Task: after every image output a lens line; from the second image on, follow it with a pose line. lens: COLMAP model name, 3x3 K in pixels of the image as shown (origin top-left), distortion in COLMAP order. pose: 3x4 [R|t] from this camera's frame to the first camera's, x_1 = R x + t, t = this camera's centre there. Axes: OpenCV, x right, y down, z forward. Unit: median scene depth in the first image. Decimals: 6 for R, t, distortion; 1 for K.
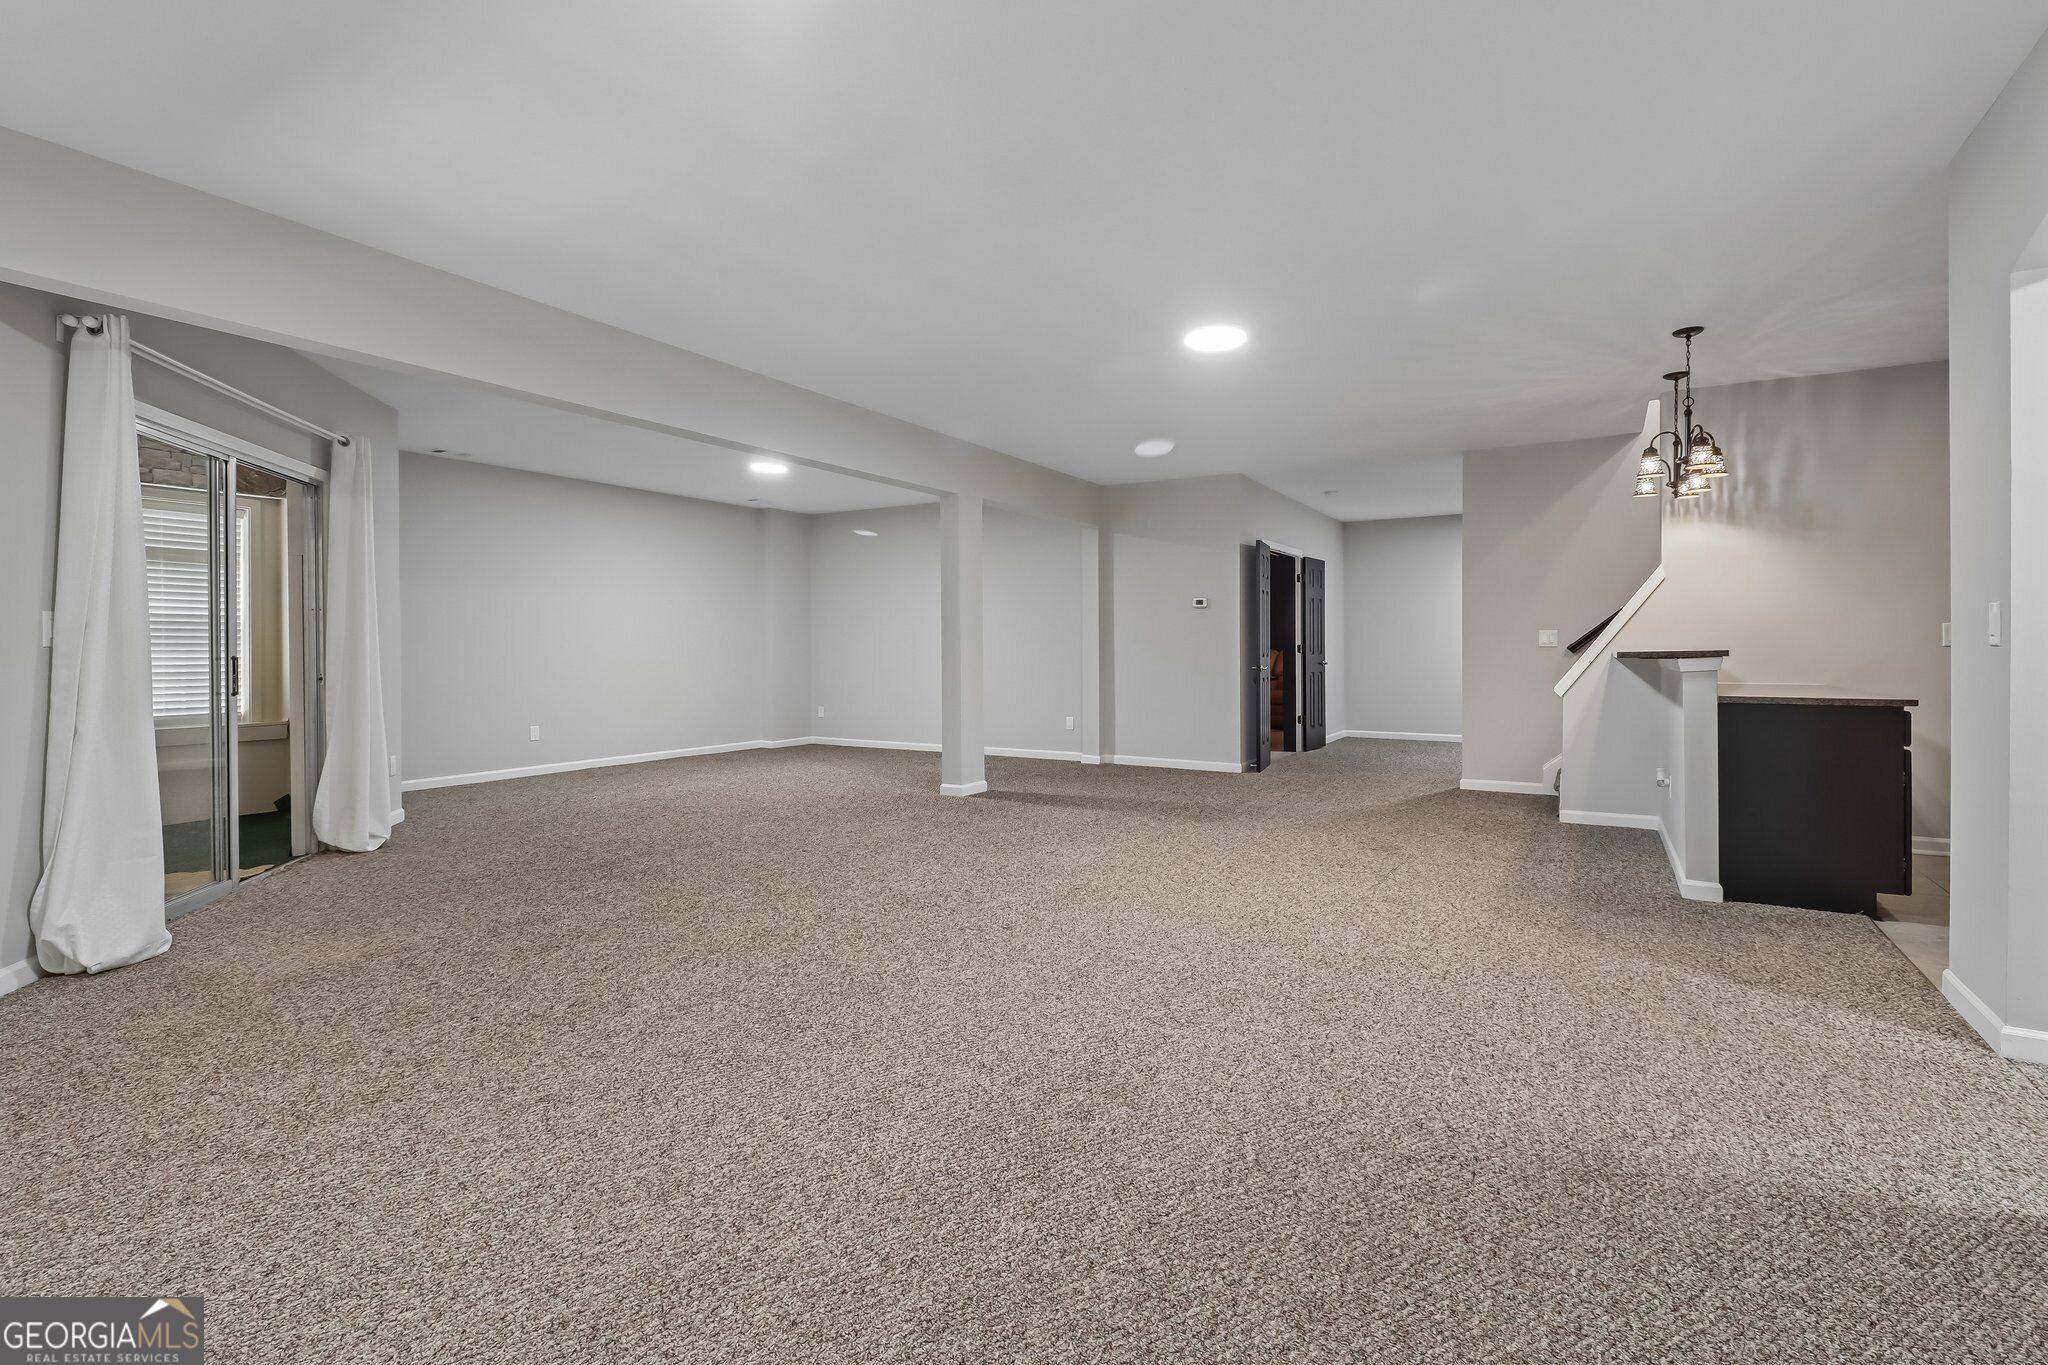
lens RADIAL K [[949.6, 0, 1023.6], [0, 949.6, 649.4], [0, 0, 1]] dist [0.016563, -0.013562]
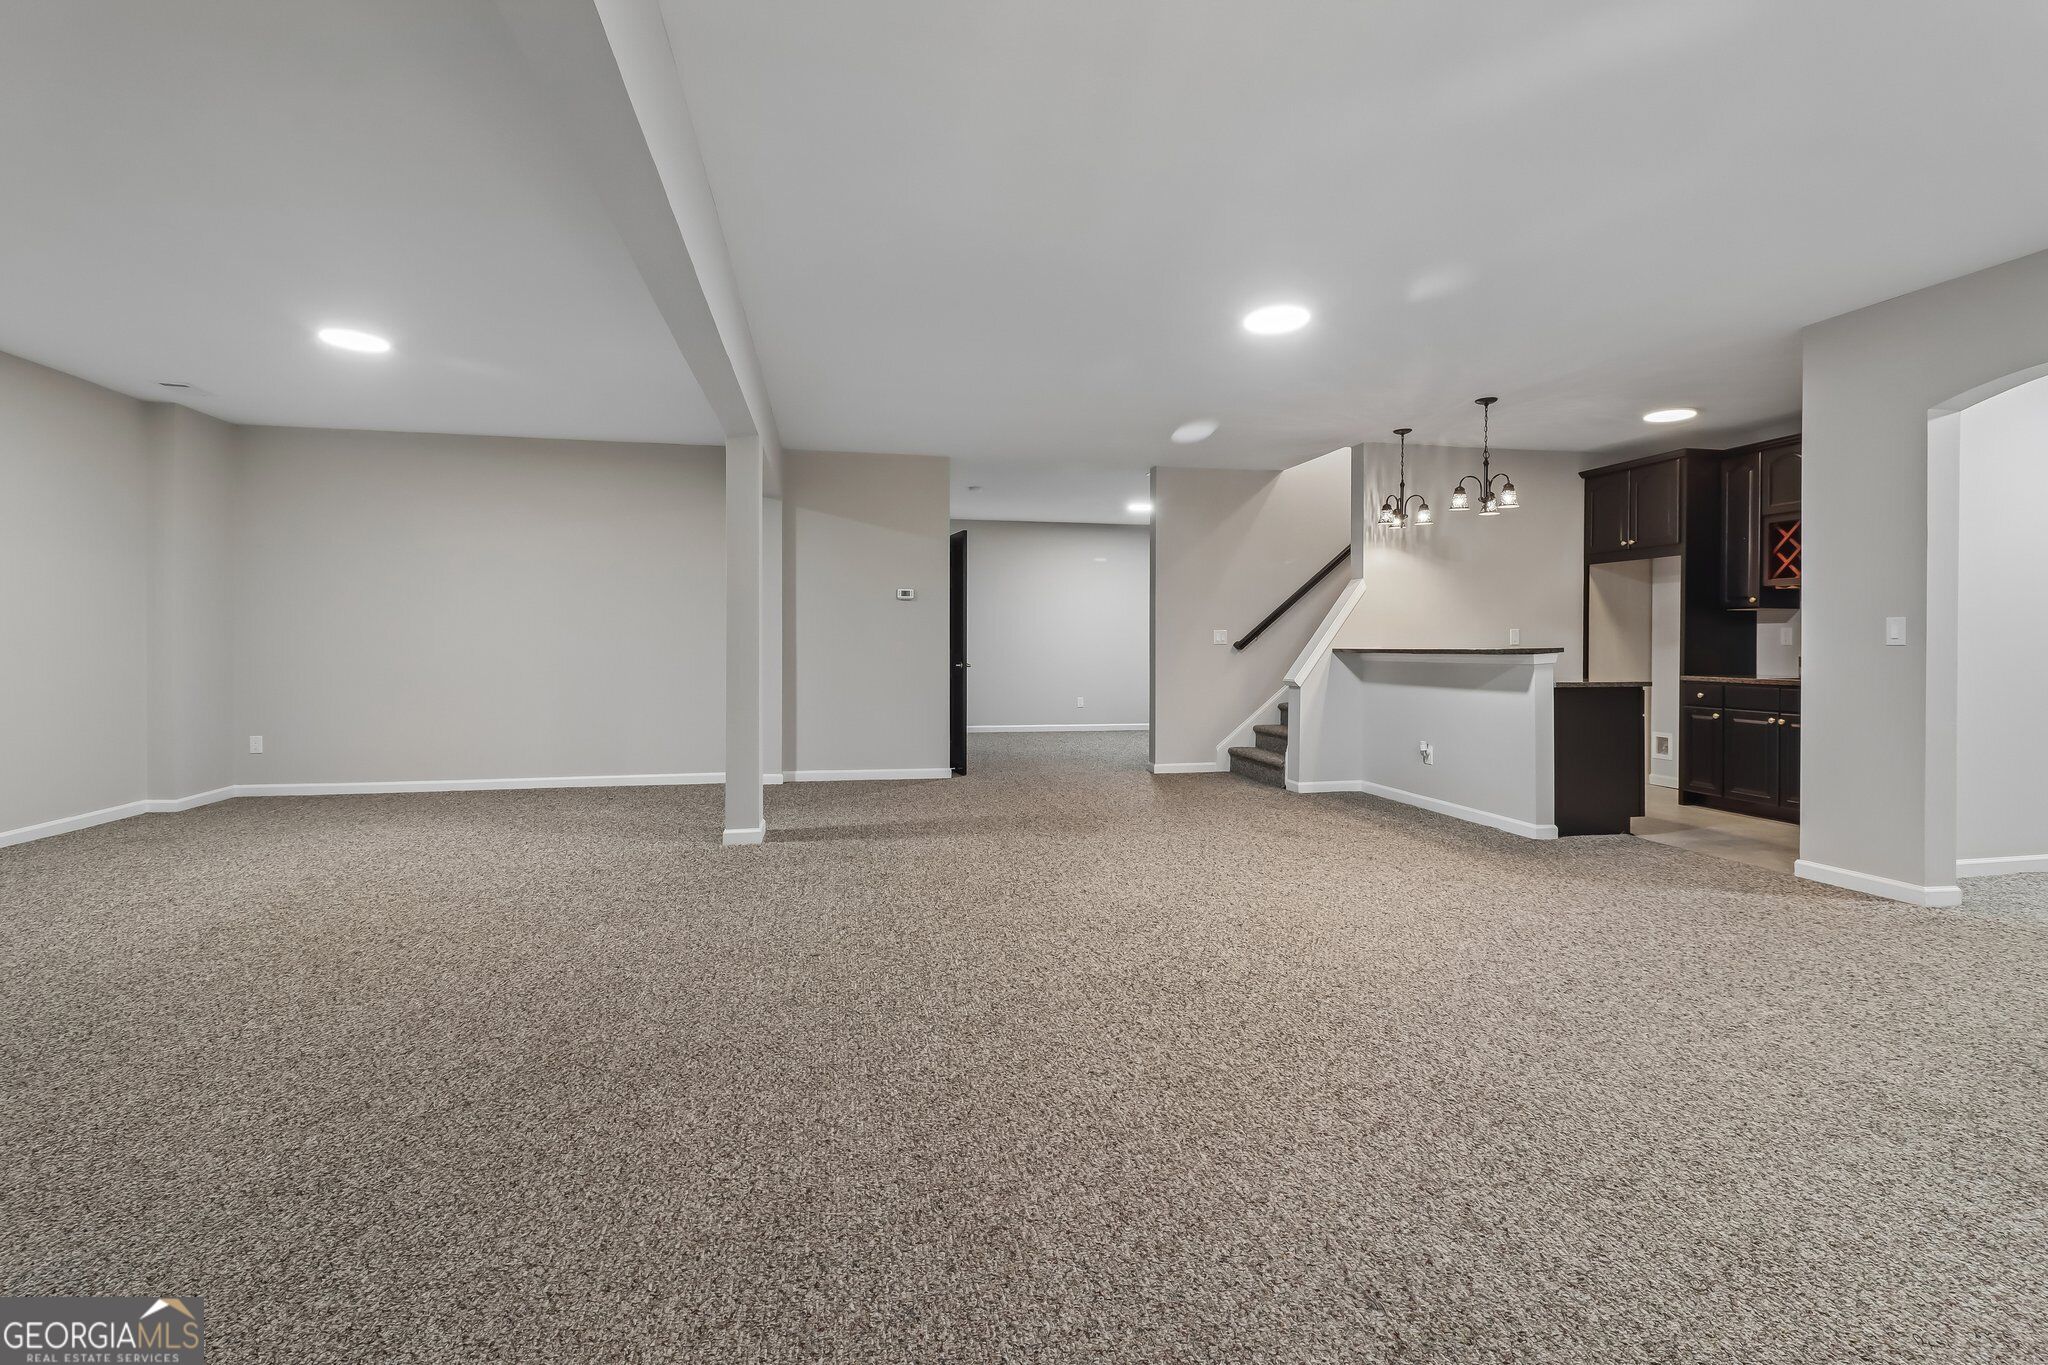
lens RADIAL K [[949.6, 0, 1023.6], [0, 949.6, 649.4], [0, 0, 1]] dist [0.016563, -0.013562]
pose [[0.735965, 0.000034, 0.677020, -0.534405], [-0.002629, 0.999993, 0.002807, 0.001142], [-0.677014, -0.003845, 0.735960, 0.401506]]
